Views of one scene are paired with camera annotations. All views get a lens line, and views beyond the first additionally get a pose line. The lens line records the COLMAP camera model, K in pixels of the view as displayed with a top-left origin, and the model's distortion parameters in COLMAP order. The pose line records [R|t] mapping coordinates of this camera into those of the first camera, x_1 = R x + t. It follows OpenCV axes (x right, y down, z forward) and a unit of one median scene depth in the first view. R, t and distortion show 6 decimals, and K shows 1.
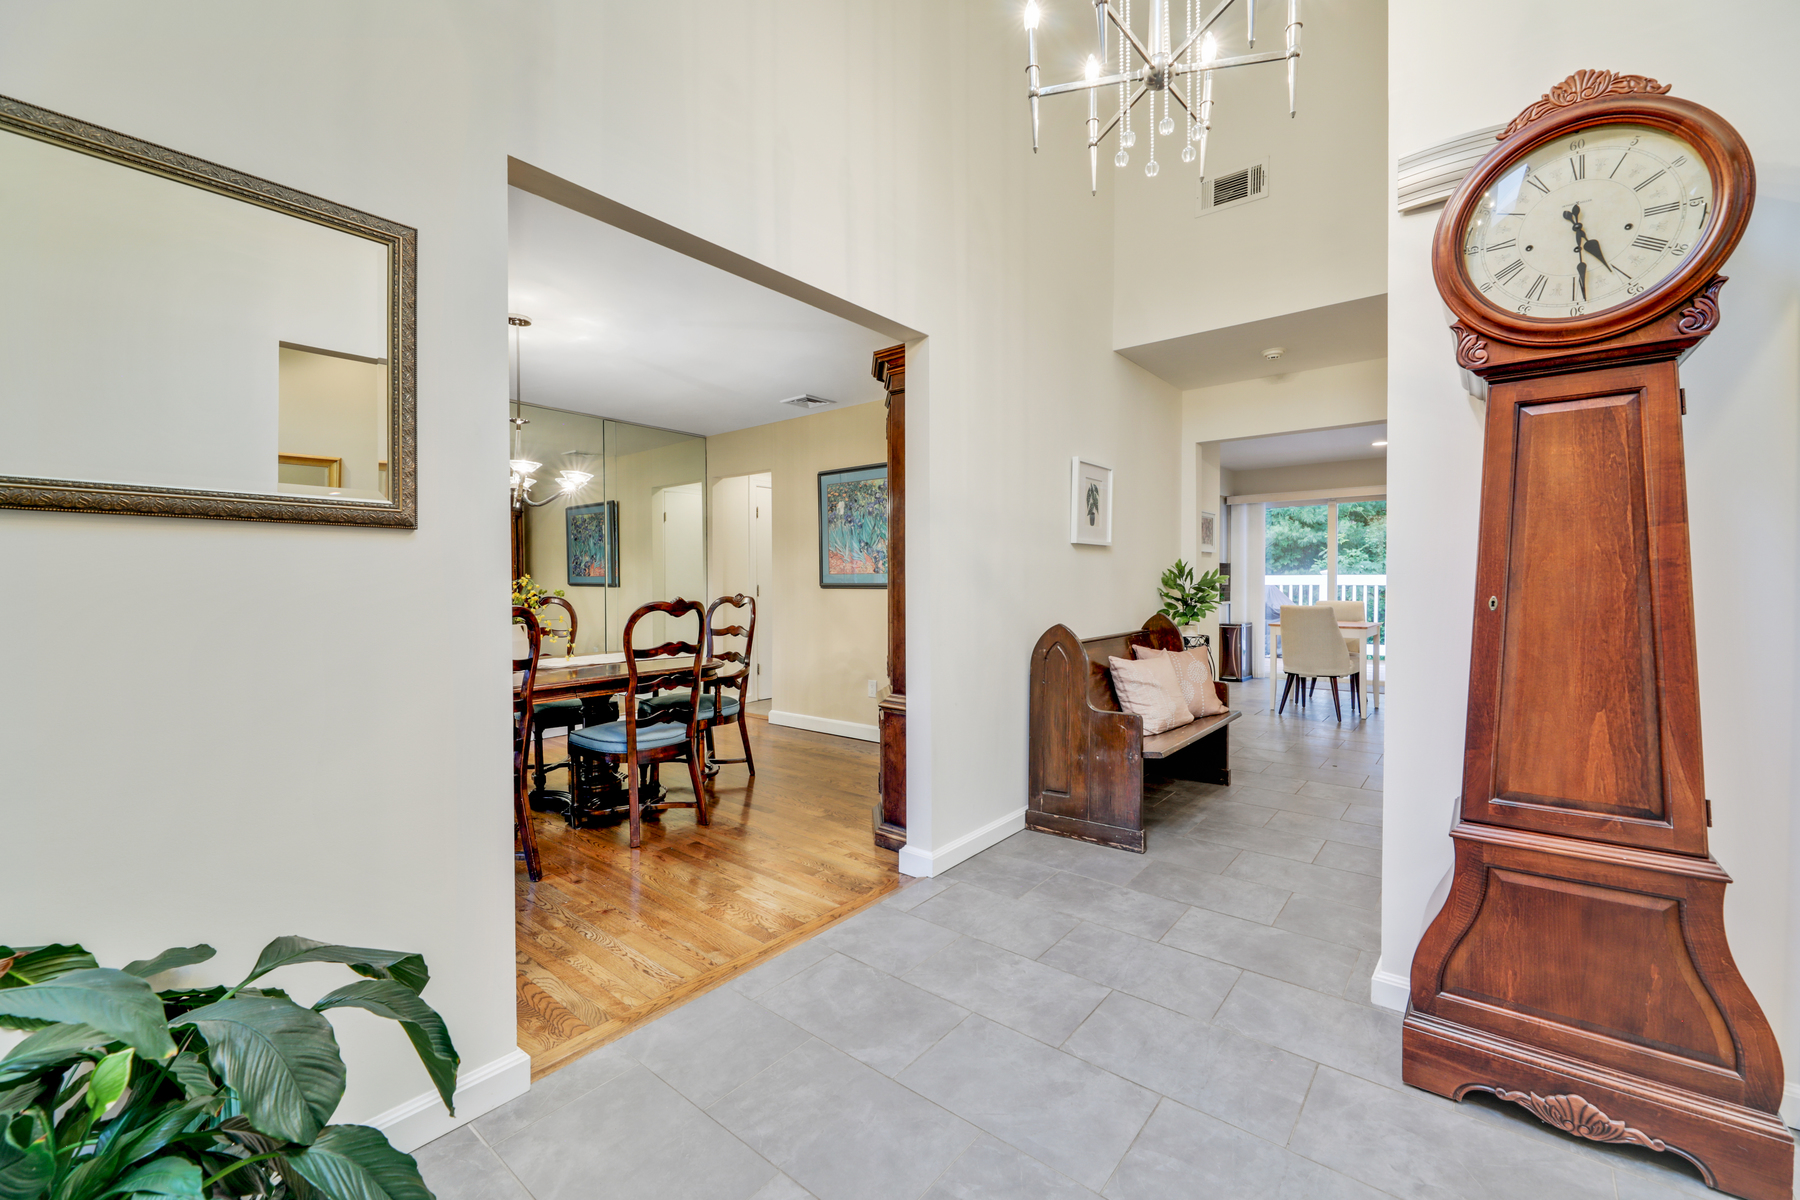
lens RADIAL K [[729.8, 0, 901.6], [0, 729.8, 585.1], [0, 0, 1]] dist [-0.003789, -0.001218]
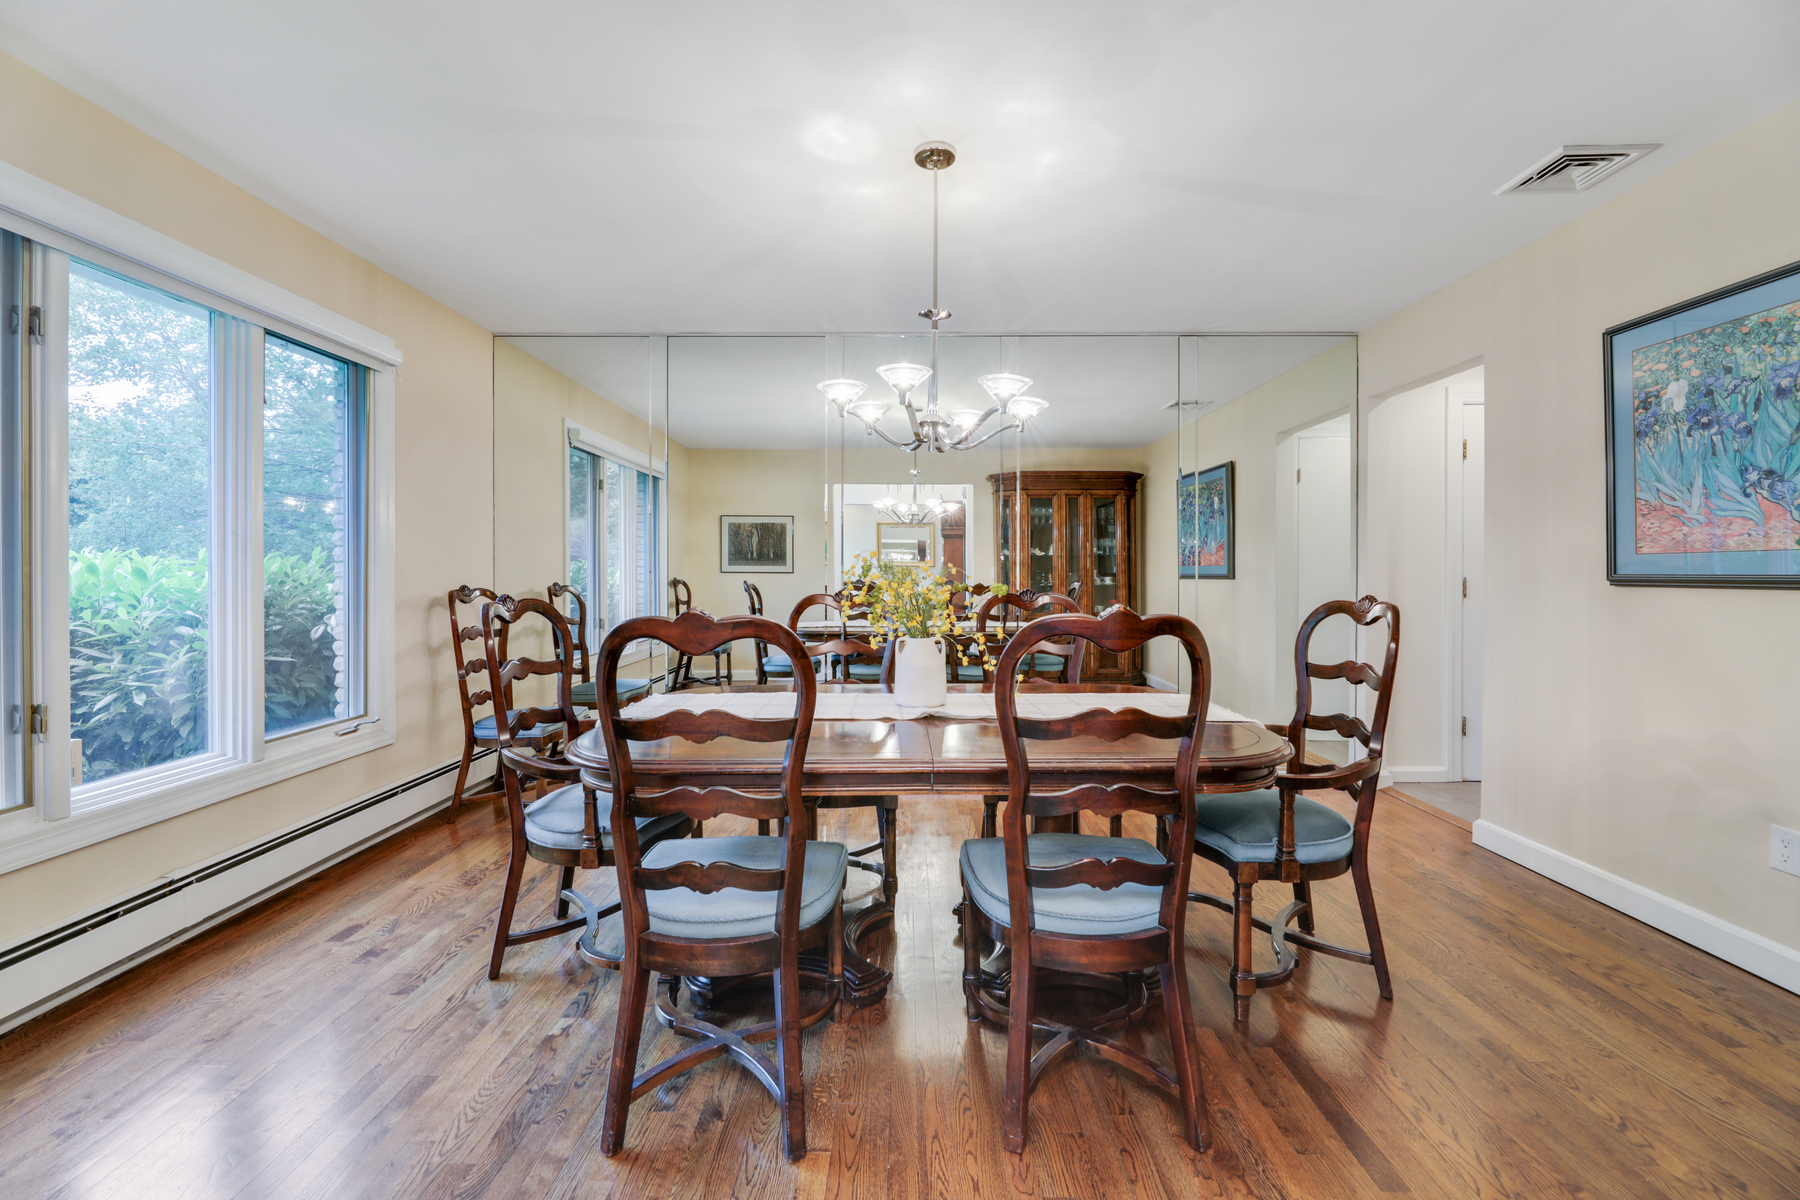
lens RADIAL K [[729.8, 0, 901.6], [0, 729.8, 585.1], [0, 0, 1]] dist [-0.003789, -0.001218]
pose [[0.621722, 0.008060, -0.783197, -0.038785], [-0.001709, 0.999959, 0.008934, 0.001279], [0.783236, -0.004216, 0.621710, 0.467008]]
